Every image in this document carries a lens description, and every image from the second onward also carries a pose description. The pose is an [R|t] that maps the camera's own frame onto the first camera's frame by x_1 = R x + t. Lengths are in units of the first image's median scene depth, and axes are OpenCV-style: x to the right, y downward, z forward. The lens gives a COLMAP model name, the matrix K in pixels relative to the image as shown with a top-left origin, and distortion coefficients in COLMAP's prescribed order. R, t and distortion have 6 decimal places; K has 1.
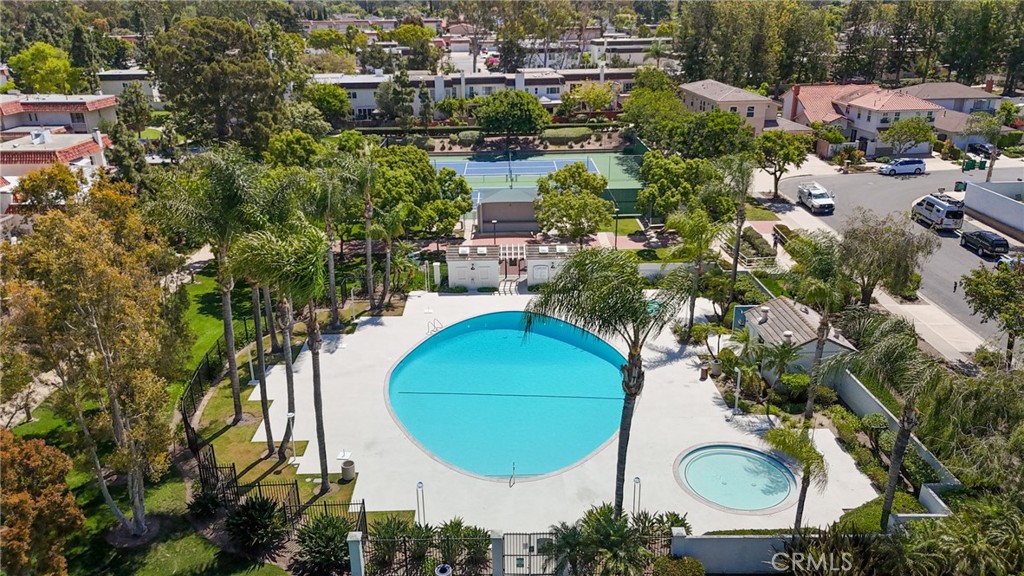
lens RADIAL K [[750.9, 0, 512.4], [0, 750.9, 292.2], [0, 0, 1]] dist [0.077503, -0.070767]
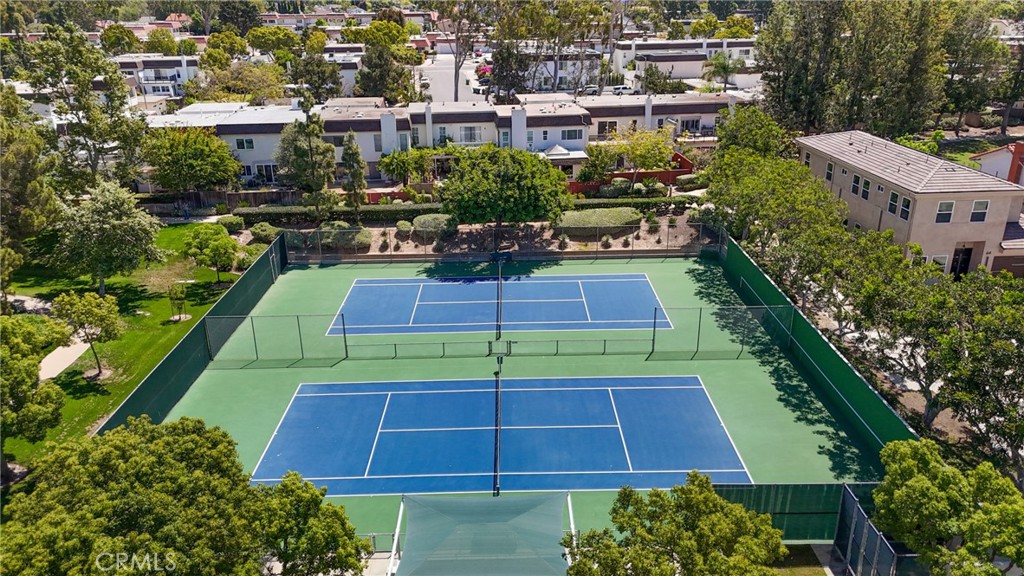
lens RADIAL K [[750.9, 0, 512.4], [0, 750.9, 292.2], [0, 0, 1]] dist [0.077503, -0.070767]
pose [[0.999993, 0.002441, -0.003000, 0.006916], [-0.002407, 0.999934, 0.011221, -0.151823], [0.003027, -0.011213, 0.999933, 0.395367]]
